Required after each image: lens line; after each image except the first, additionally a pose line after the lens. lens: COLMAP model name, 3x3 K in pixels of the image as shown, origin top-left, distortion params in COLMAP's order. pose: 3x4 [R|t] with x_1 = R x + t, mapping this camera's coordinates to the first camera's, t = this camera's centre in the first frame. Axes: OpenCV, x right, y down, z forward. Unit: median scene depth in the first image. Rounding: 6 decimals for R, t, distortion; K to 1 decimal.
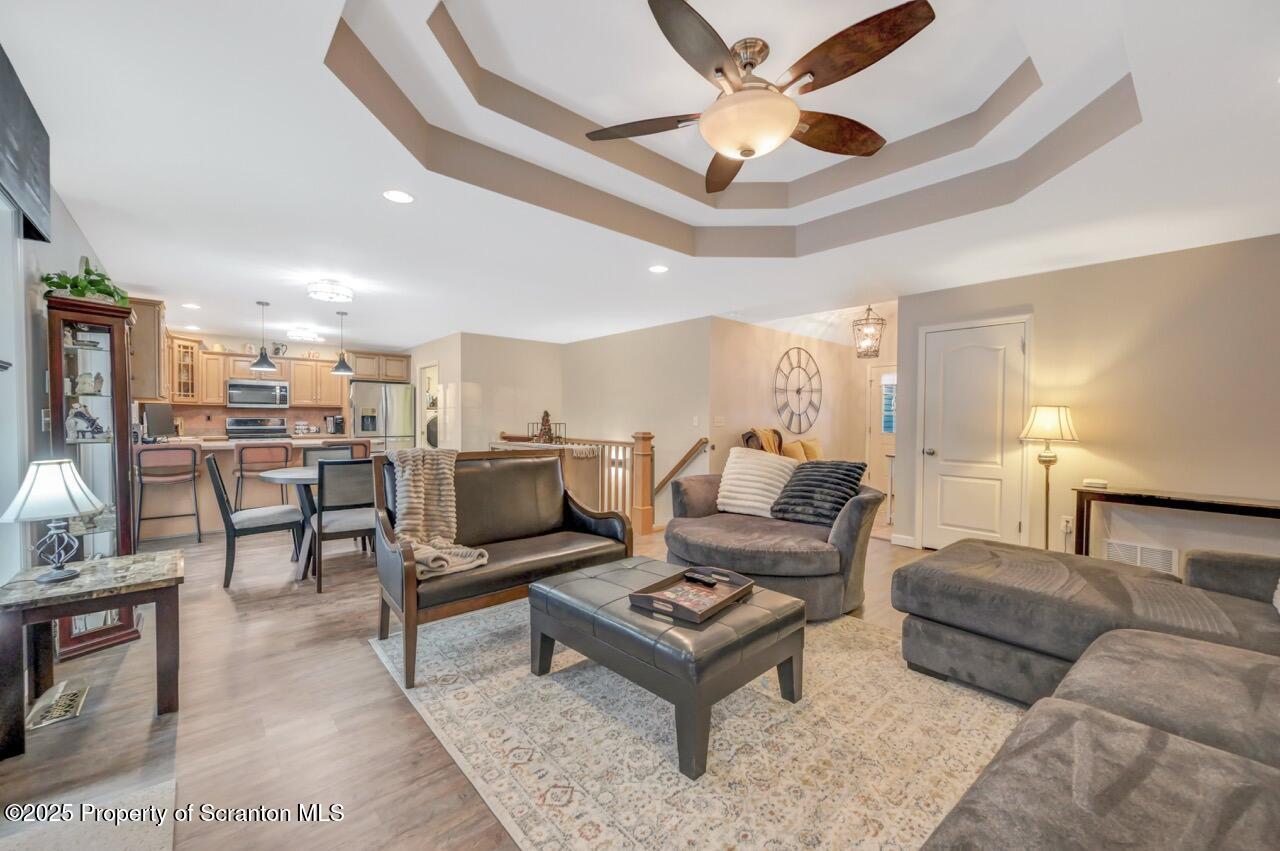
lens RADIAL K [[501.2, 0, 643.5], [0, 501.2, 428.8], [0, 0, 1]] dist [-0.002472, -0.000164]
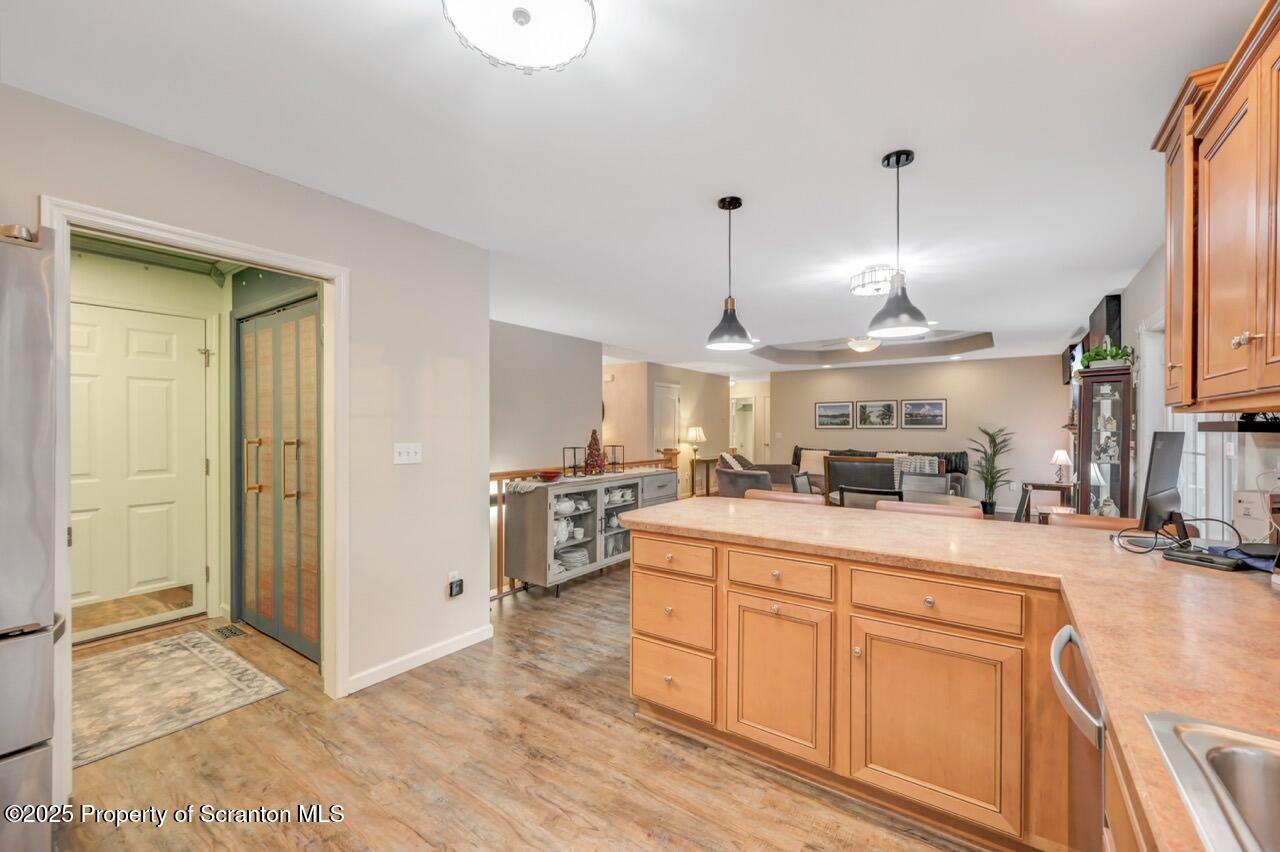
lens RADIAL K [[523.4, 0, 640.0], [0, 523.4, 426.0], [0, 0, 1]] dist [0.000292, 0.000172]
pose [[-0.226744, -0.006317, 0.973934, -0.827810], [0.015614, 0.999827, 0.010120, -0.041900], [-0.973829, 0.017502, -0.226606, 0.963840]]
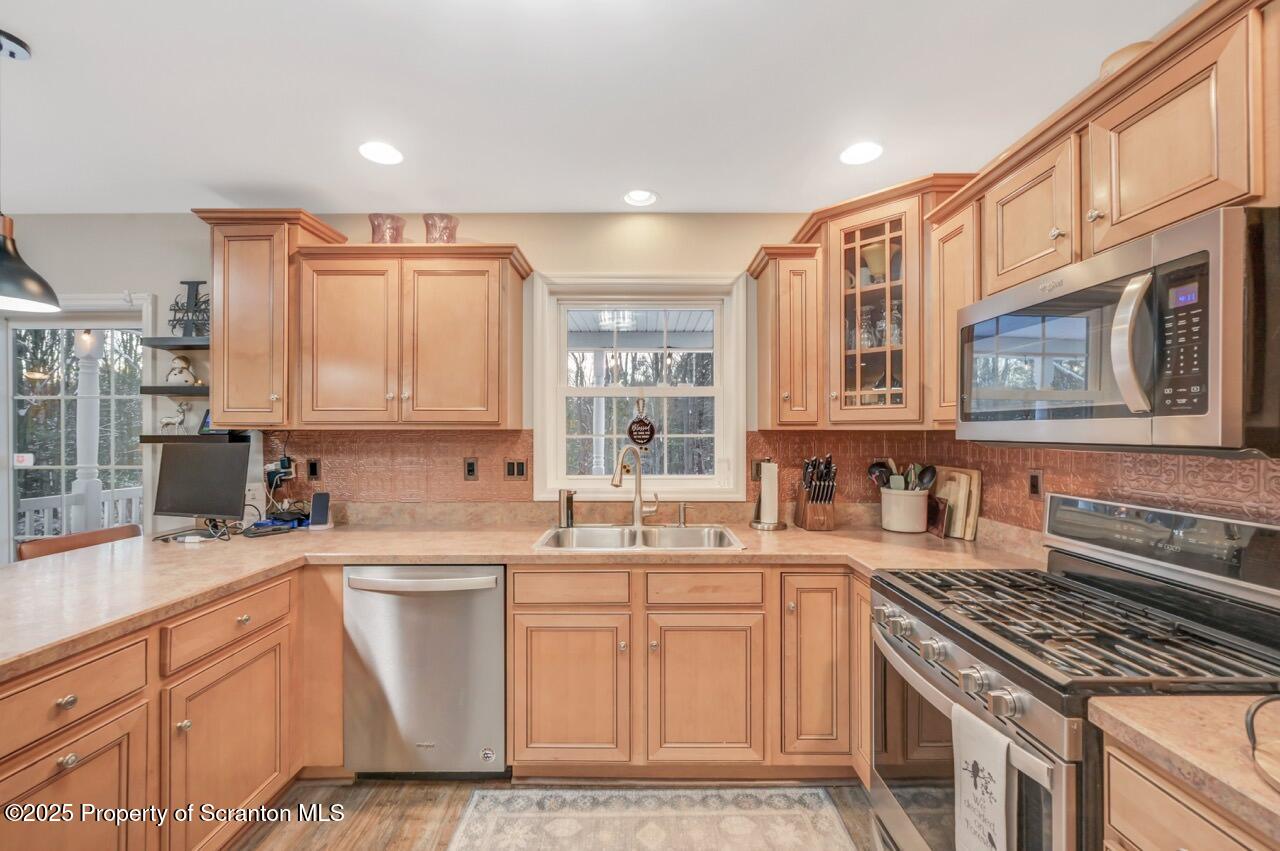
lens RADIAL K [[522.1, 0, 642.8], [0, 522.1, 429.8], [0, 0, 1]] dist [-0.001031, 0.000222]
pose [[-0.666432, -0.006515, -0.745538, -0.586792], [-0.016306, 0.999850, 0.005838, -0.047143], [0.745388, 0.016047, -0.666438, 1.065444]]
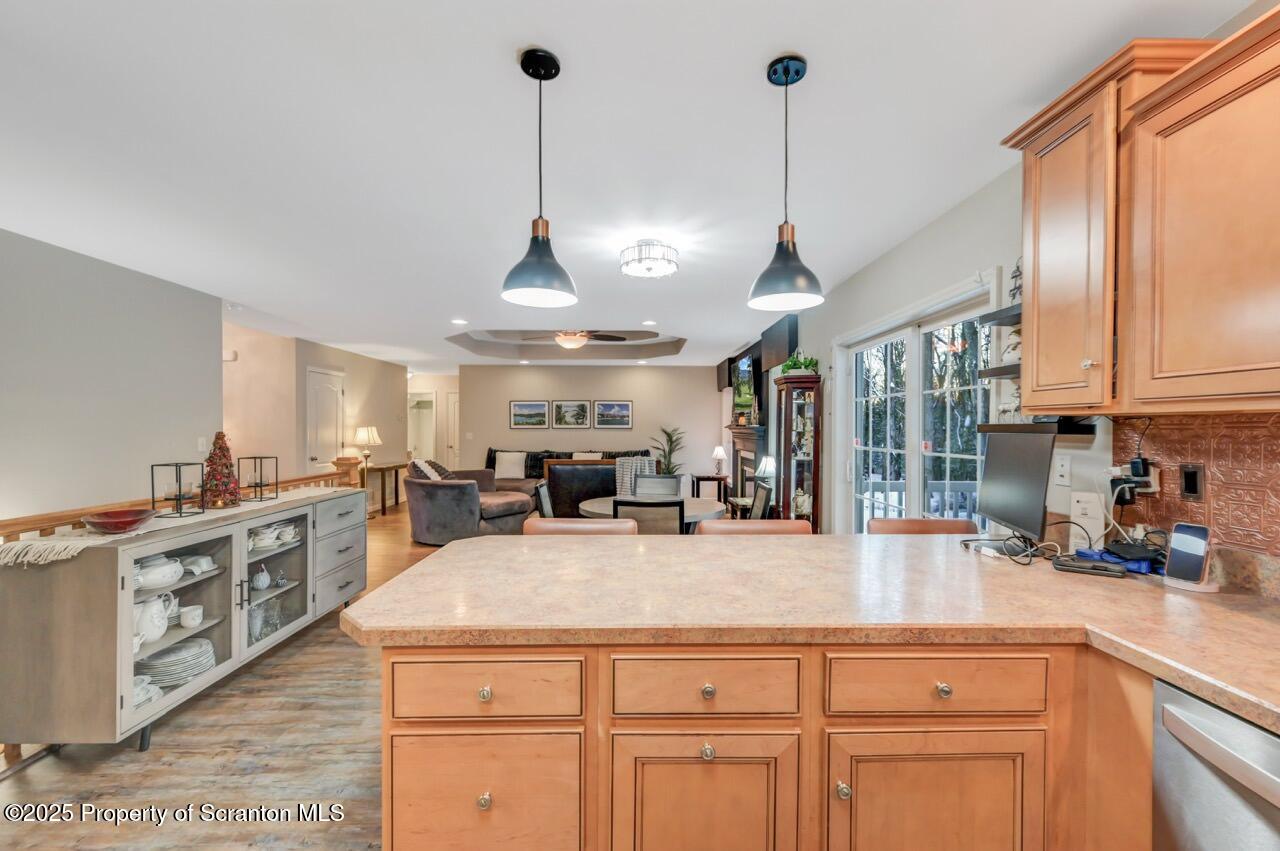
lens RADIAL K [[522.1, 0, 642.8], [0, 522.1, 429.8], [0, 0, 1]] dist [-0.001031, 0.000222]
pose [[-0.760139, -0.013025, 0.649630, -0.670062], [0.004359, 0.999674, 0.025144, -0.041638], [-0.649746, 0.021944, -0.759835, 0.962590]]
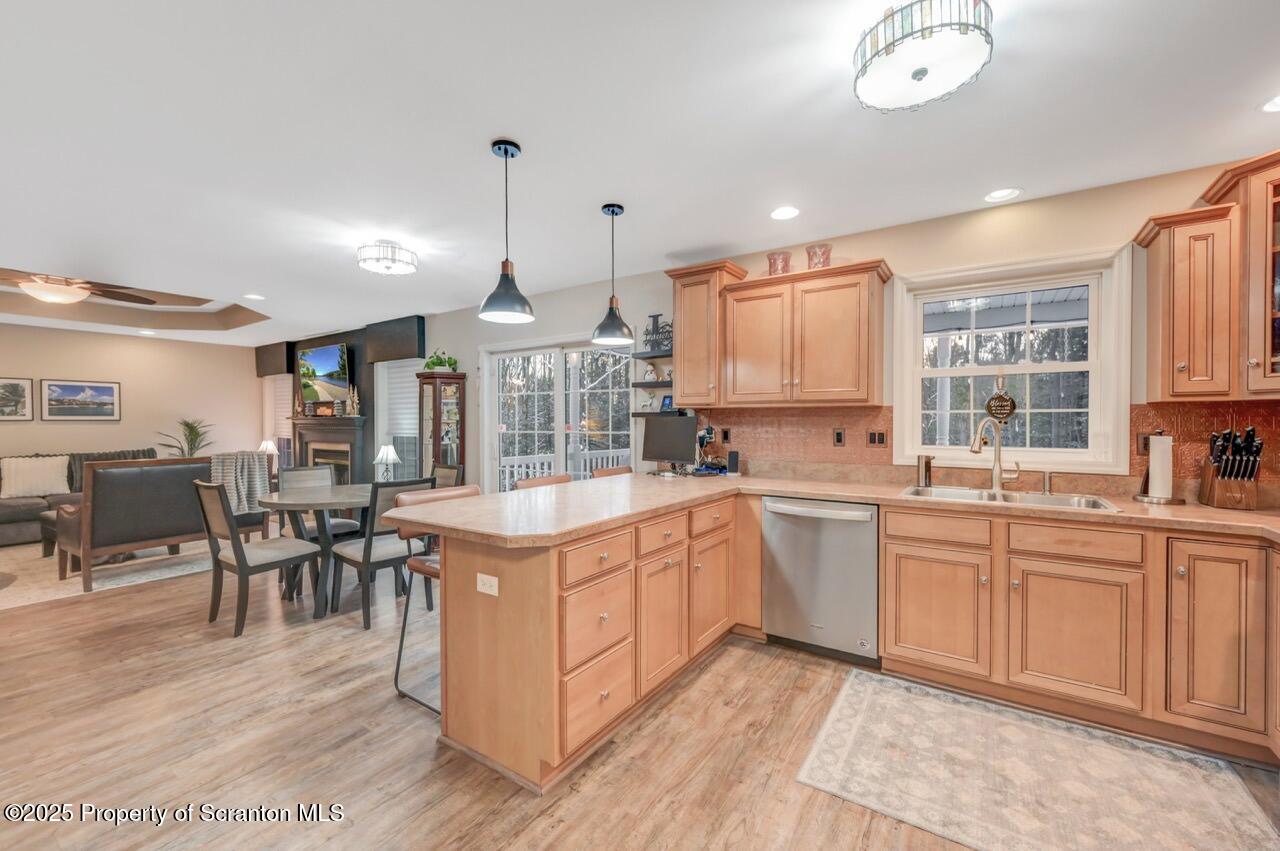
lens RADIAL K [[519.9, 0, 640.0], [0, 519.9, 425.5], [0, 0, 1]] dist [-0.001201, 0.000415]
pose [[-0.969282, -0.002356, -0.245941, -0.495110], [-0.009250, 0.999596, 0.026877, -0.037607], [0.245778, 0.028326, -0.968912, 1.137449]]
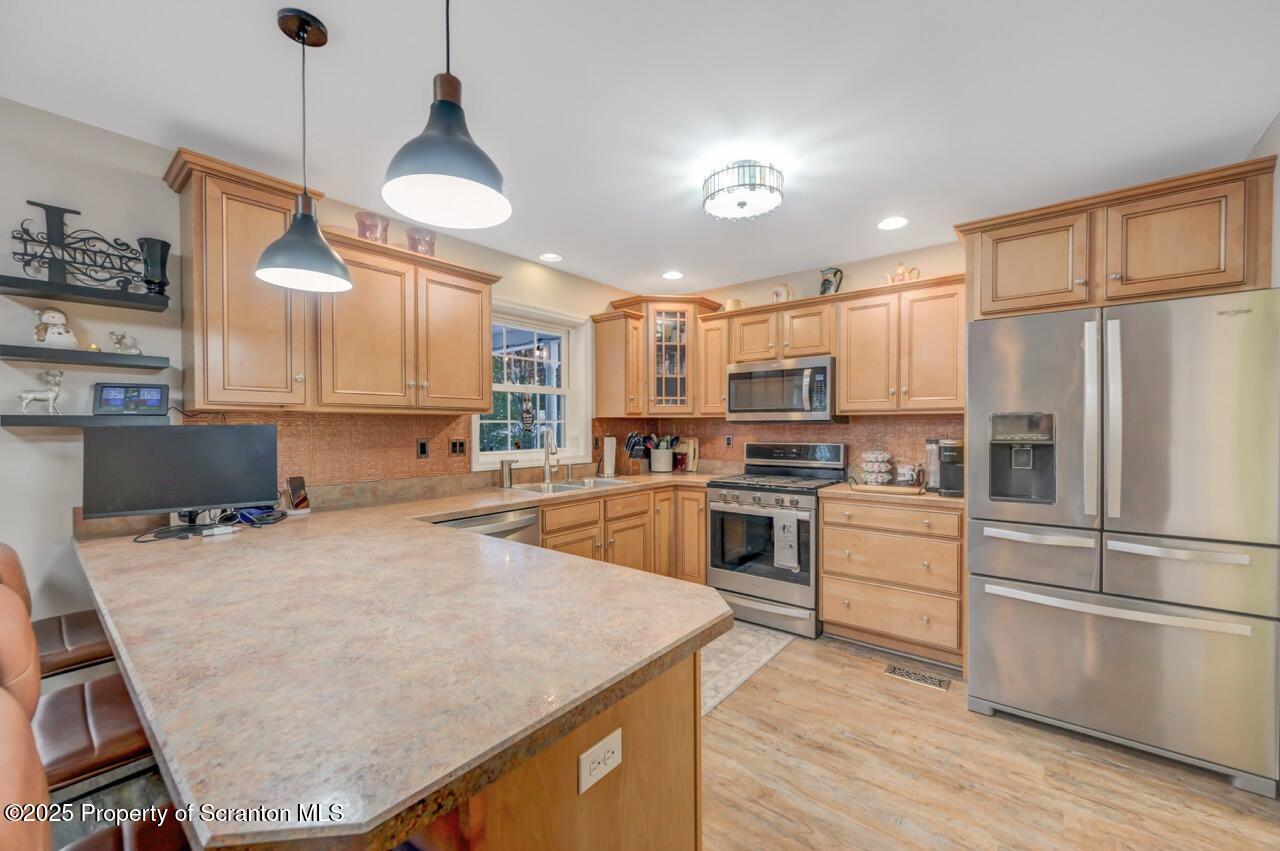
lens RADIAL K [[504.8, 0, 640.5], [0, 504.8, 430.8], [0, 0, 1]] dist [-0.001751, -0.000101]
pose [[0.154282, 0.003352, -0.988021, -0.355804], [-0.013467, 0.999908, 0.001289, -0.033438], [0.987935, 0.013107, 0.154313, 0.852662]]
